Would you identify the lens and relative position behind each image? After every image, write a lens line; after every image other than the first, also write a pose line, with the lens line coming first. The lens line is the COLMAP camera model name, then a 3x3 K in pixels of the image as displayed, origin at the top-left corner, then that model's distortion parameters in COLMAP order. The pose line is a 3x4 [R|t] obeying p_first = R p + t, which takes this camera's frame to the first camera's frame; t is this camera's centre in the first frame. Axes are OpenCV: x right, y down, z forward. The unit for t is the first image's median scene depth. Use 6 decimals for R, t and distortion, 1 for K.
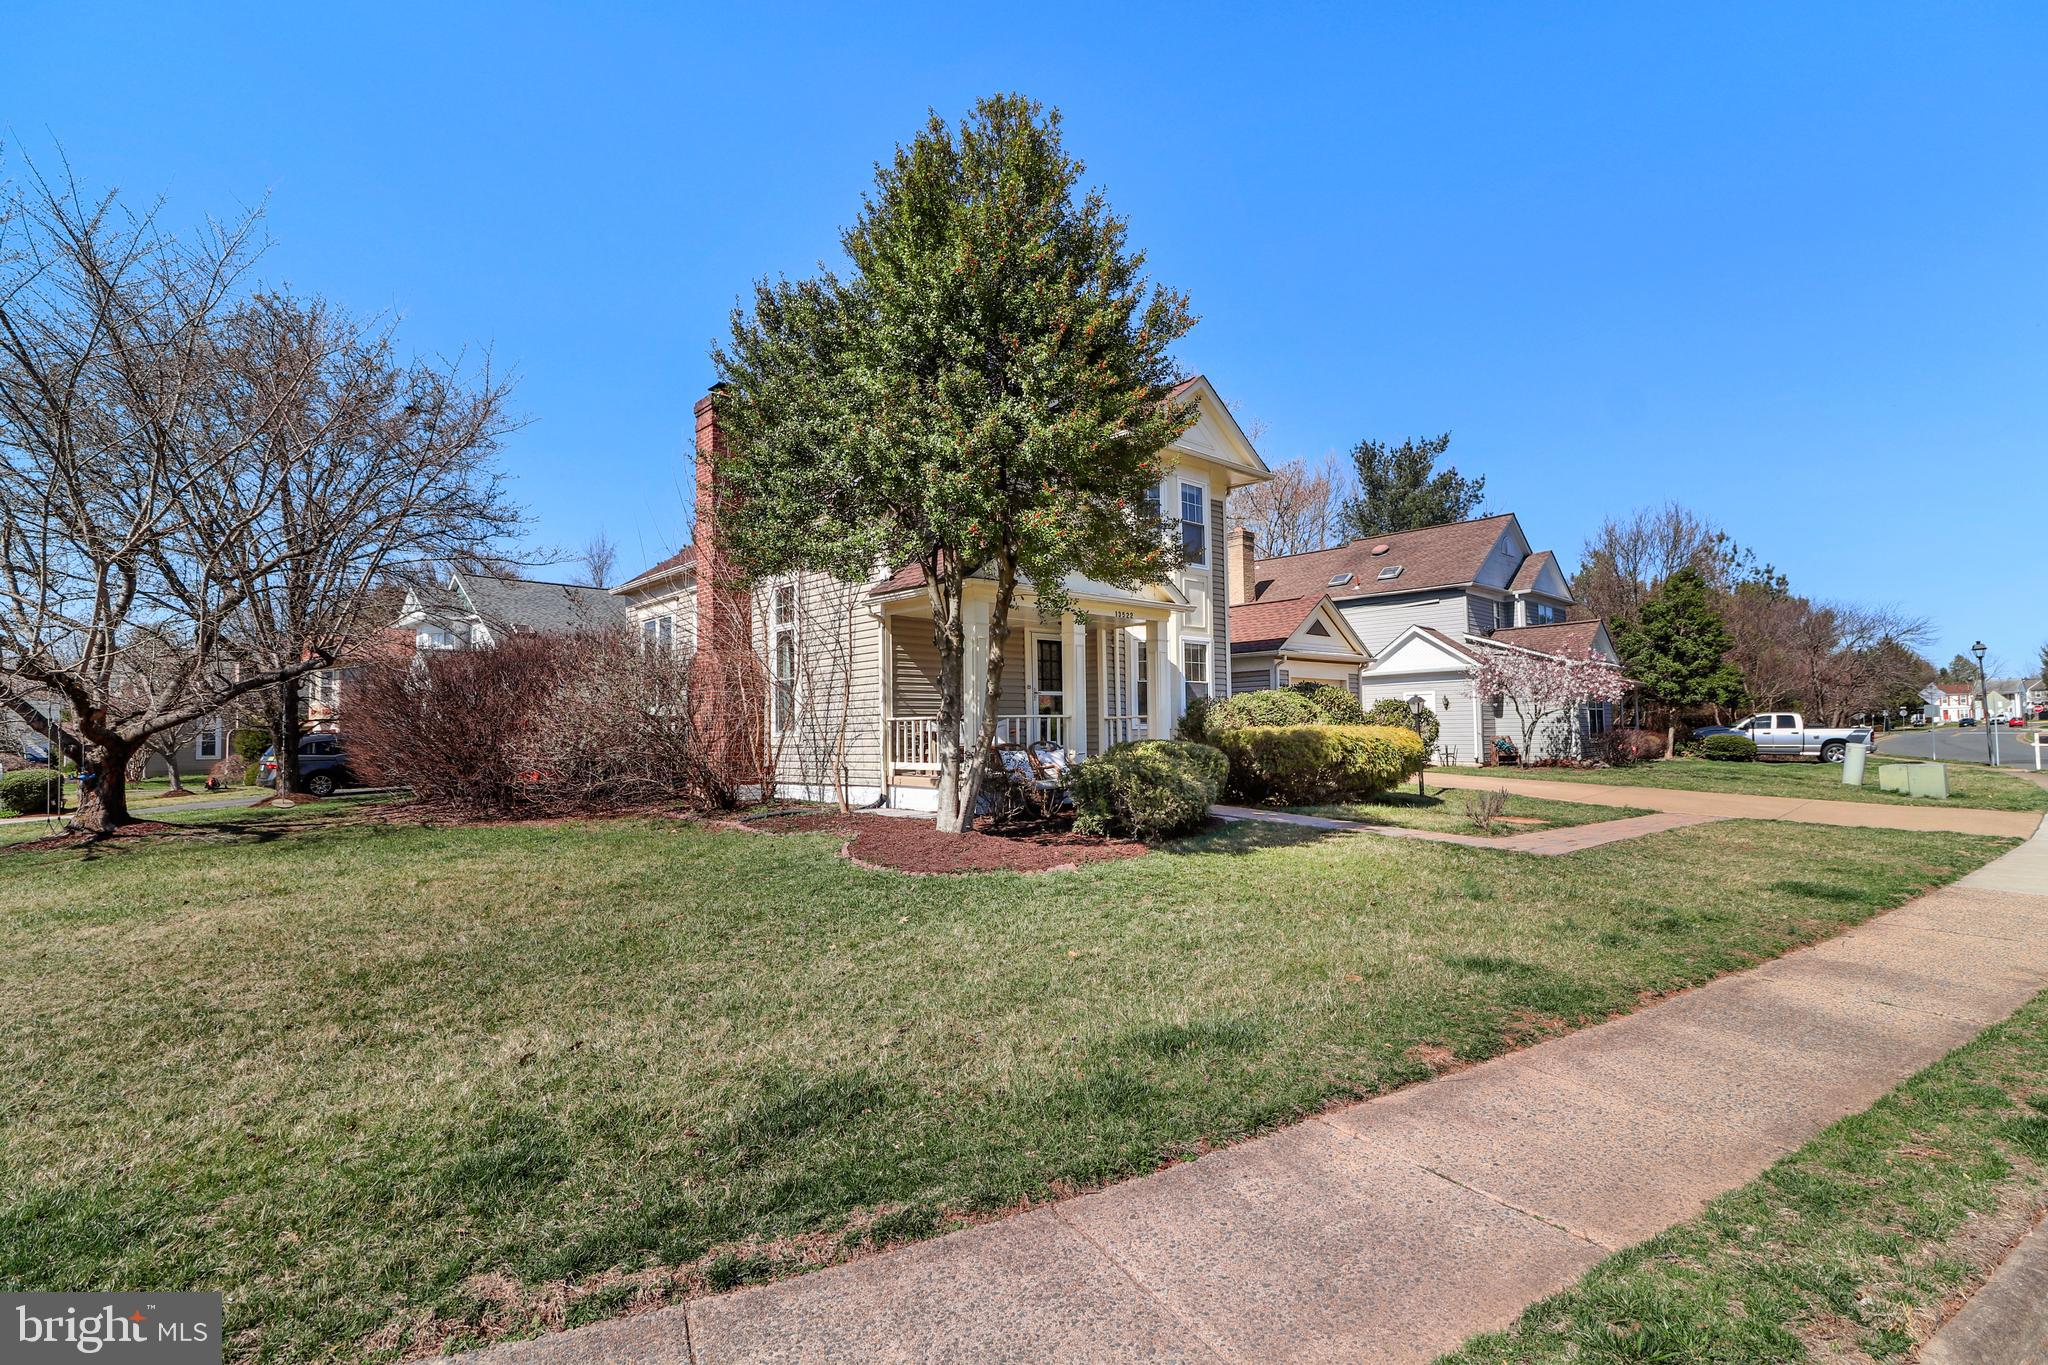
lens RADIAL K [[967.3, 0, 1022.1], [0, 967.3, 737.5], [0, 0, 1]] dist [0.000563, -0.009839]
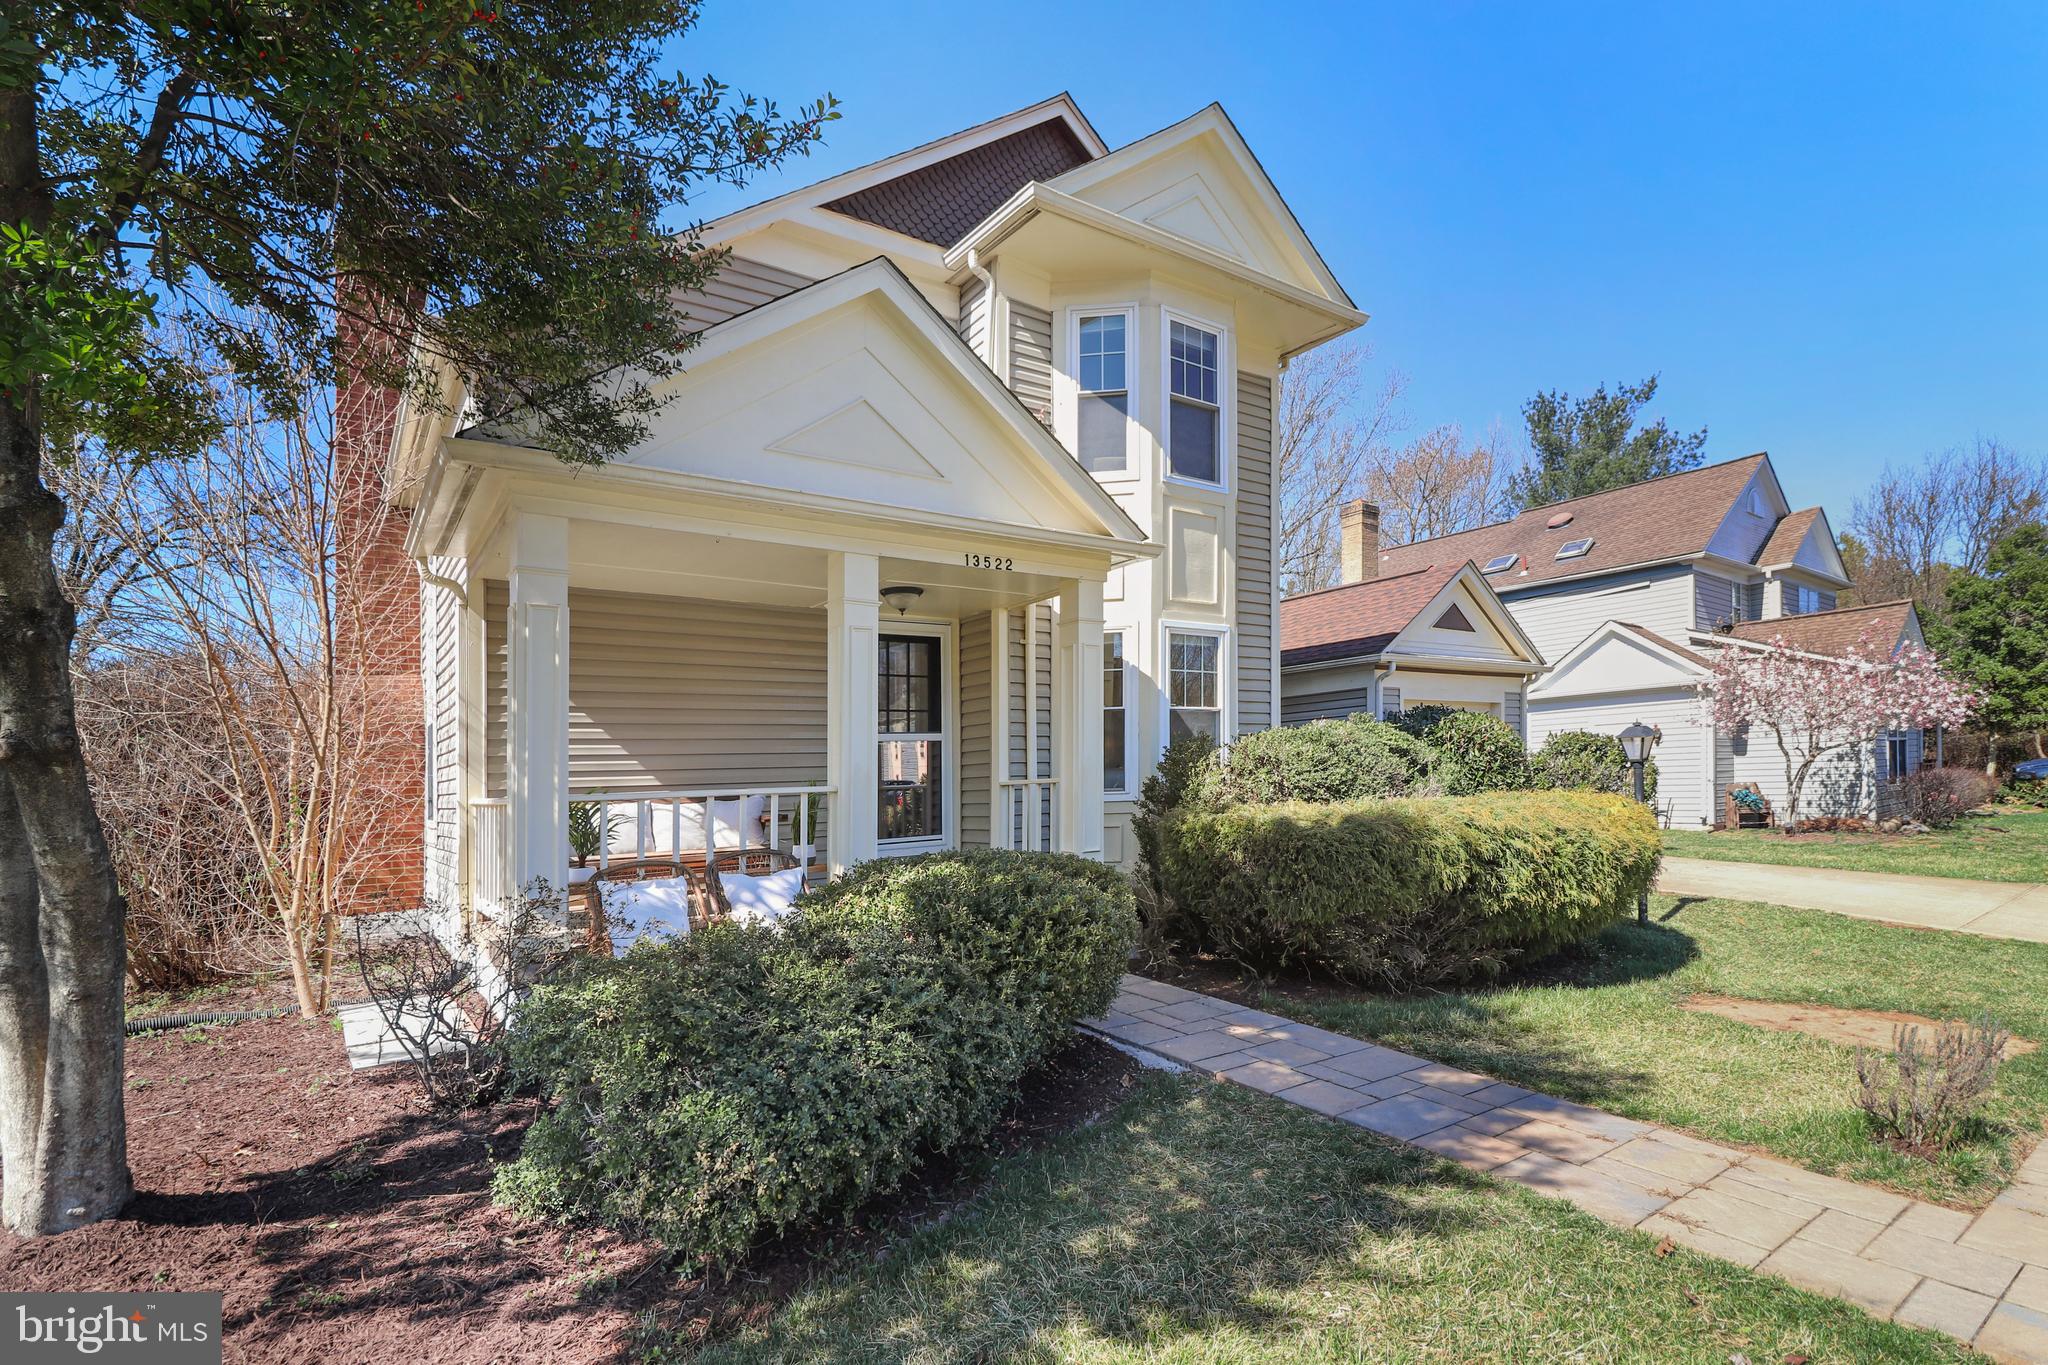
lens RADIAL K [[1033.5, 0, 1025.4], [0, 1033.5, 907.3], [0, 0, 1]] dist [0.000151, -0.001152]
pose [[0.993806, -0.008881, -0.110777, 0.085911], [0.021703, 0.993119, 0.115083, -0.009714], [0.108993, -0.116775, 0.987160, 0.243028]]
